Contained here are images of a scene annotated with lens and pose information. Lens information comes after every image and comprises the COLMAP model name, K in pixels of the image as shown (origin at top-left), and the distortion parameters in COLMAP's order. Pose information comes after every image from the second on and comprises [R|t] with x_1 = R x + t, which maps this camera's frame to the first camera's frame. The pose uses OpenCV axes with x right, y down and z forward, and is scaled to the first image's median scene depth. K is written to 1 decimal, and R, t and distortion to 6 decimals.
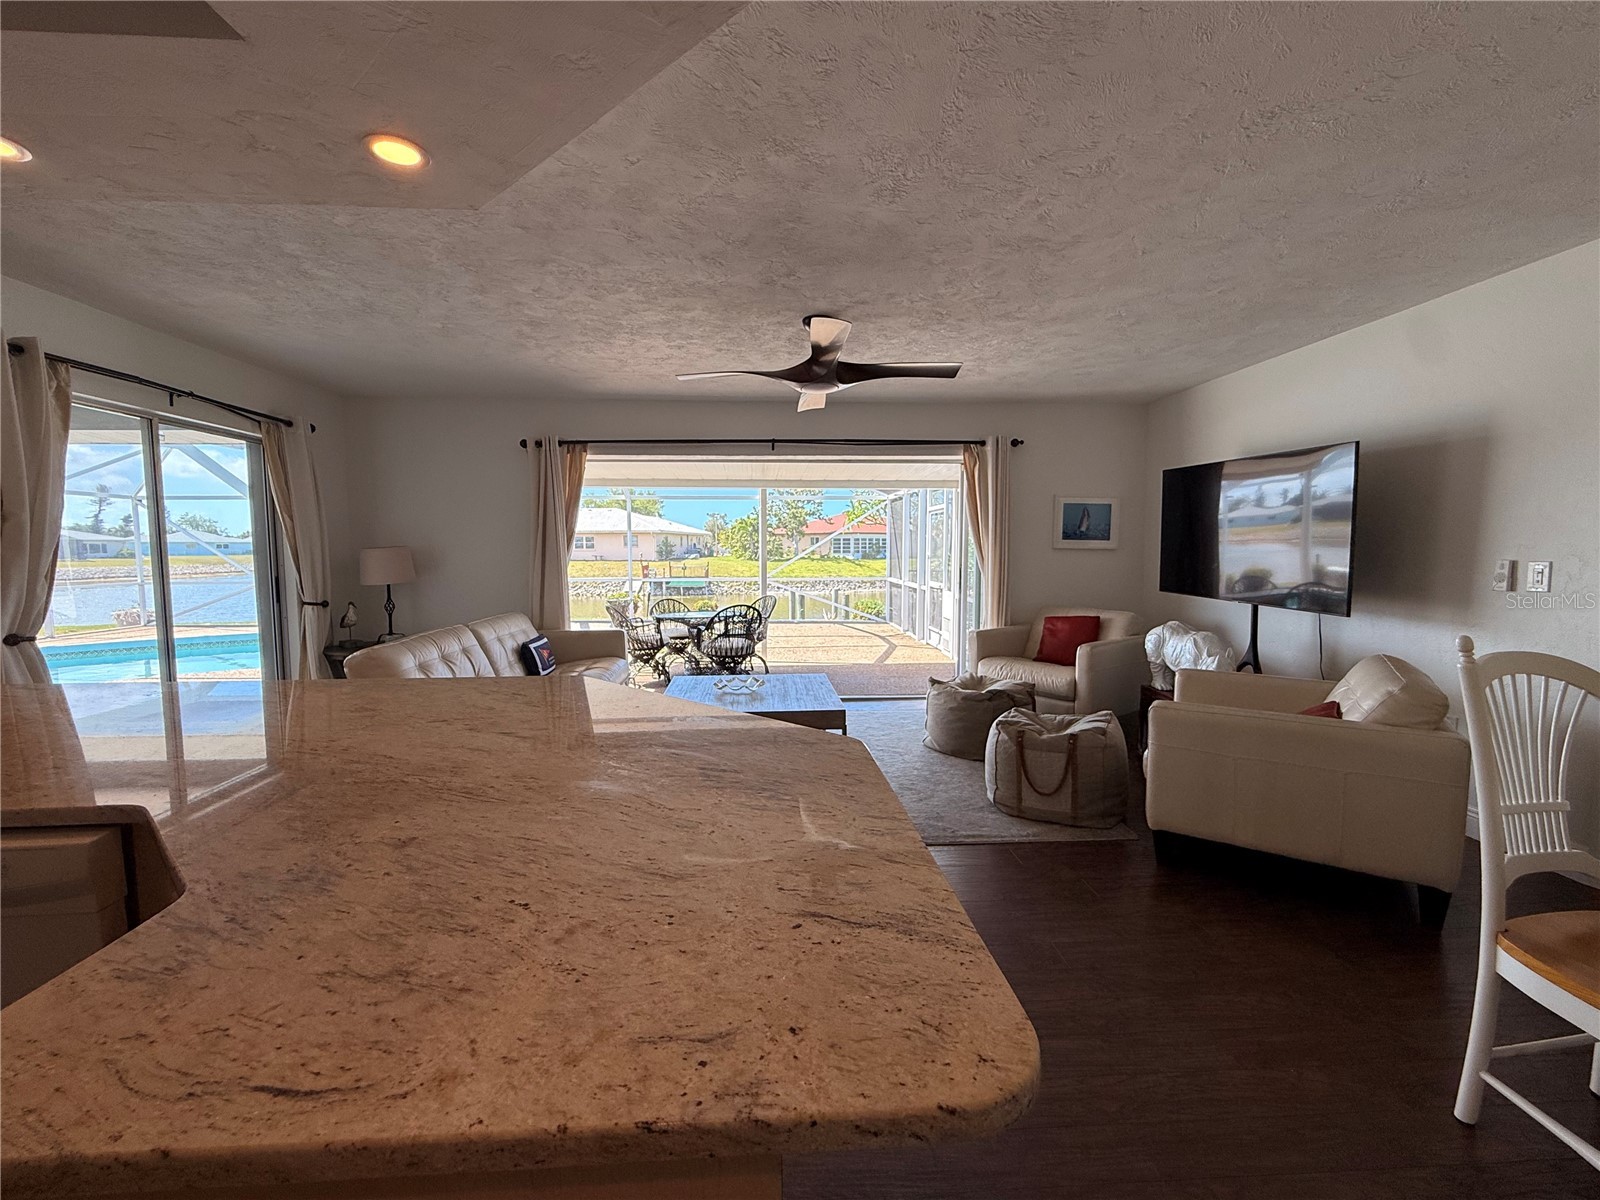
lens RADIAL K [[658.2, 0, 806.4], [0, 658.2, 594.9], [0, 0, 1]] dist [0.001985, -0.001060]
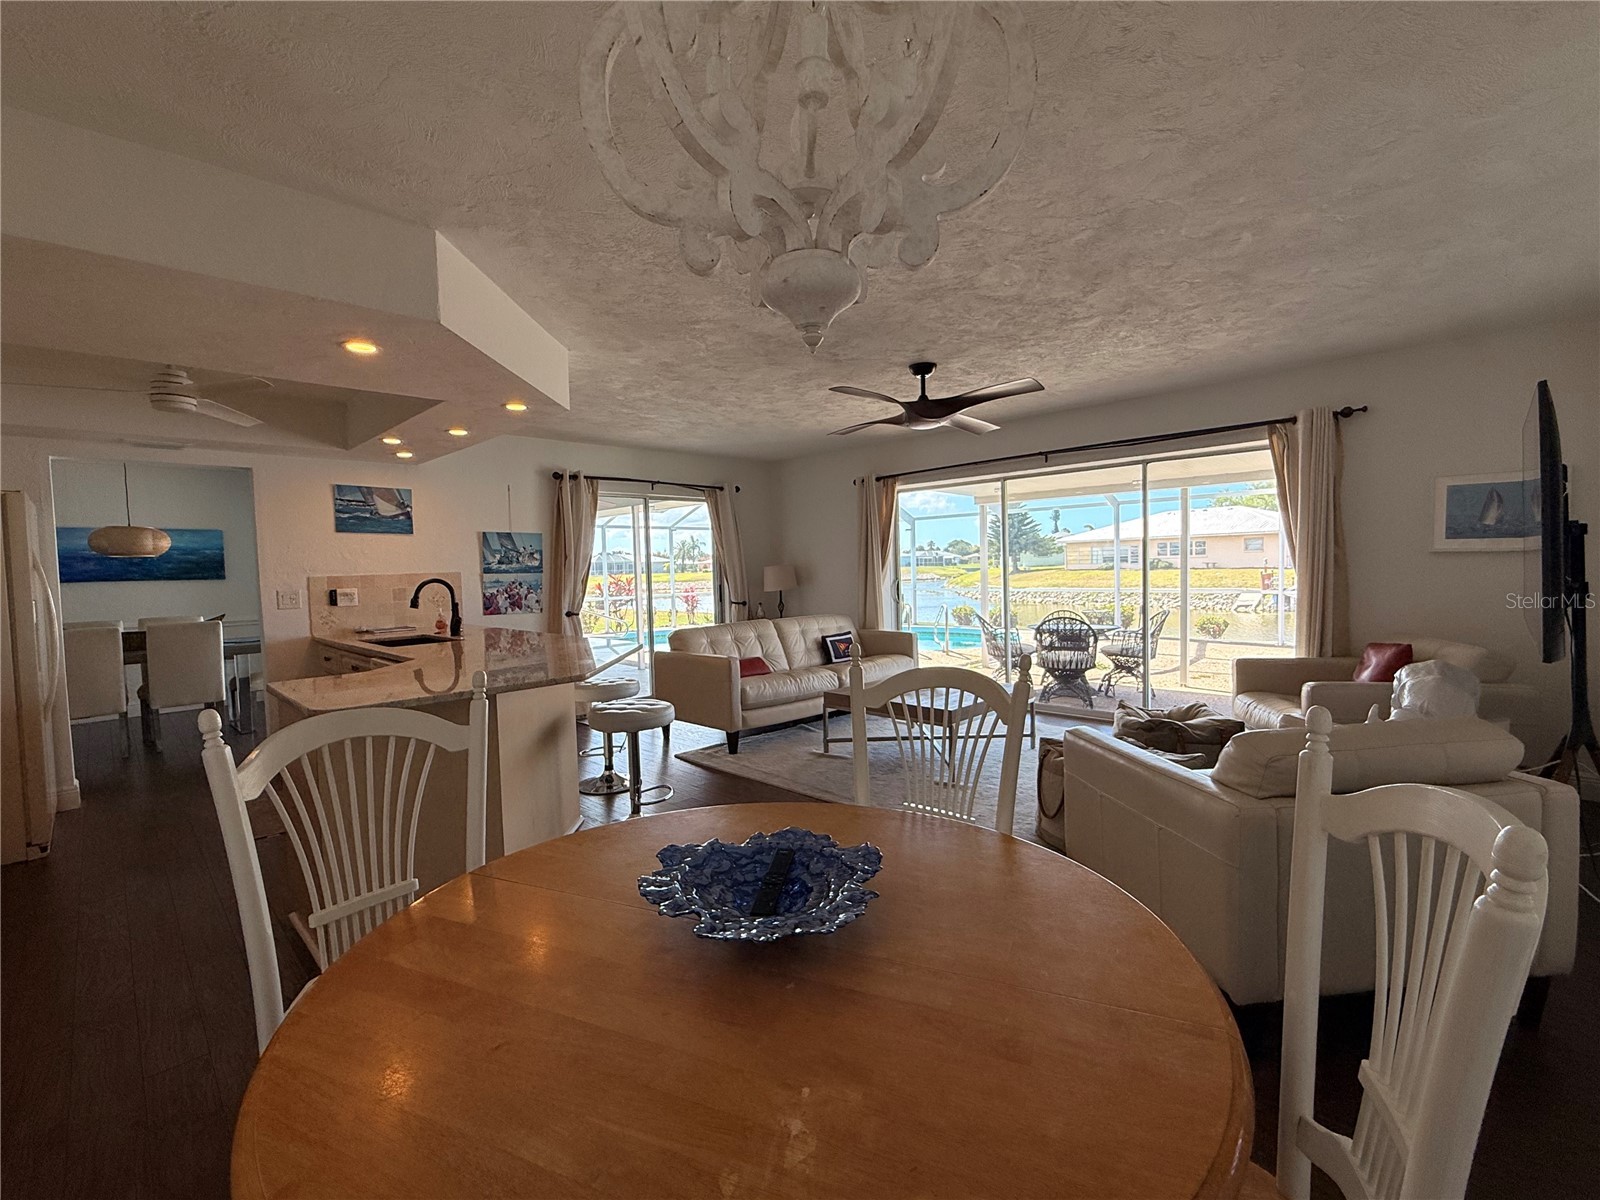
lens RADIAL K [[719.3, 0, 825.7], [0, 719.3, 593.6], [0, 0, 1]] dist [0.001636, -0.002055]
pose [[0.673270, 0.015744, -0.739229, 0.628081], [-0.029029, 0.999565, -0.005150, -0.006599], [0.738827, 0.024926, 0.673434, 0.029843]]
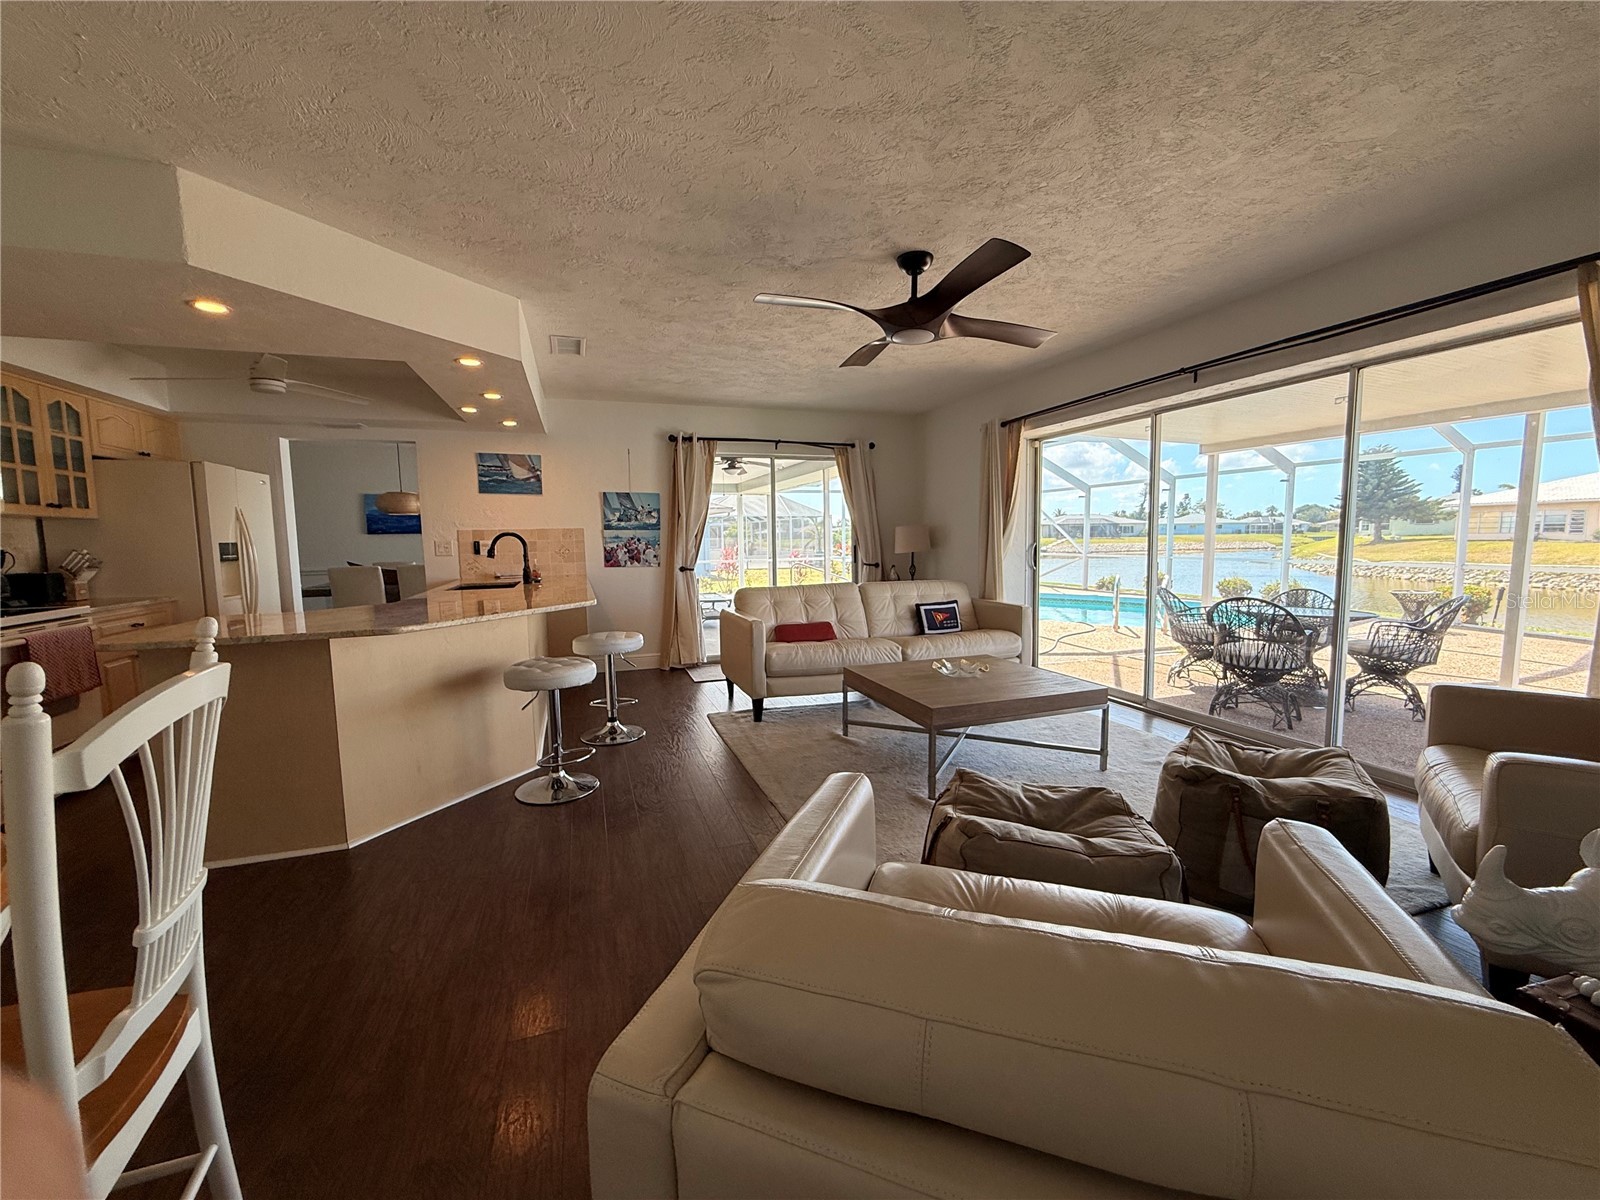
lens RADIAL K [[658.2, 0, 808.1], [0, 658.2, 594.0], [0, 0, 1]] dist [0.001985, -0.001060]
pose [[0.268039, 0.083570, -0.959777, 0.643660], [-0.055105, 0.995930, 0.071329, -0.019773], [0.961831, 0.033769, 0.271553, 0.478014]]
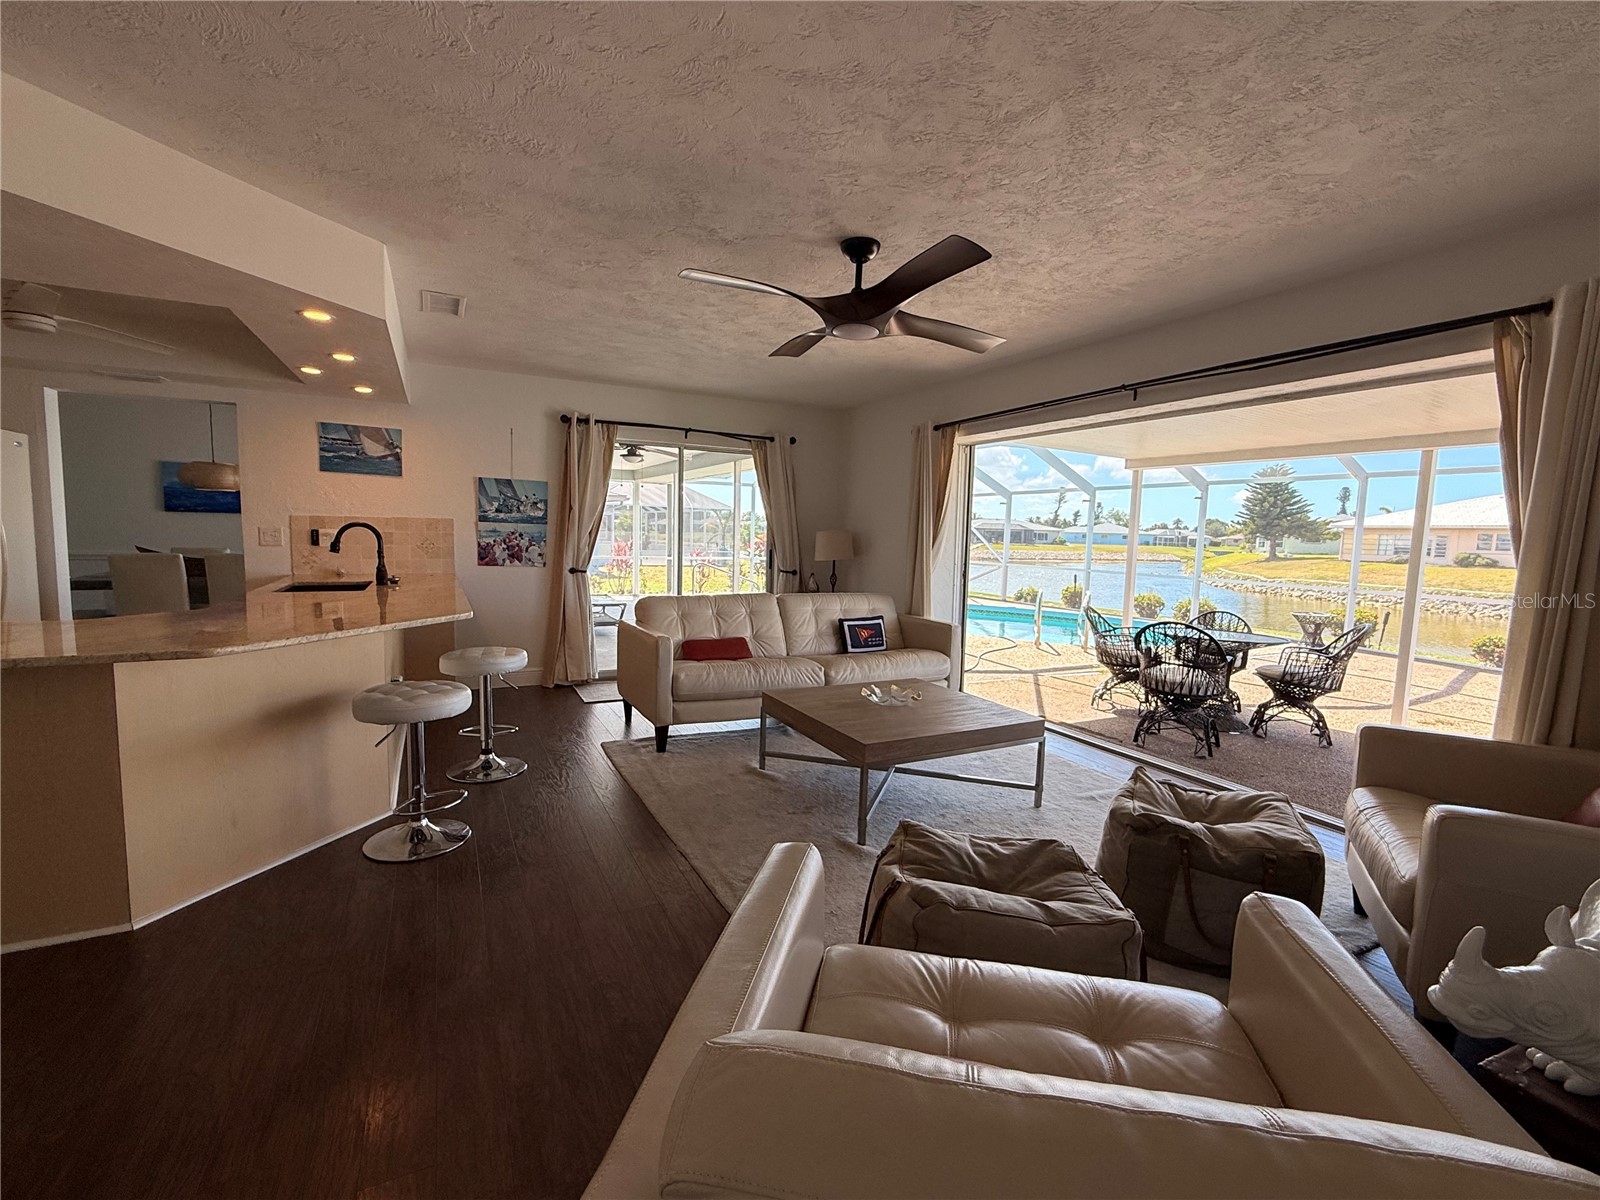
lens RADIAL K [[719.3, 0, 815.5], [0, 719.3, 595.0], [0, 0, 1]] dist [0.001636, -0.002055]
pose [[0.405971, 0.093910, -0.909048, 0.615128], [-0.093551, 0.993751, 0.060881, -0.035030], [0.909085, 0.060326, 0.412219, 0.463124]]
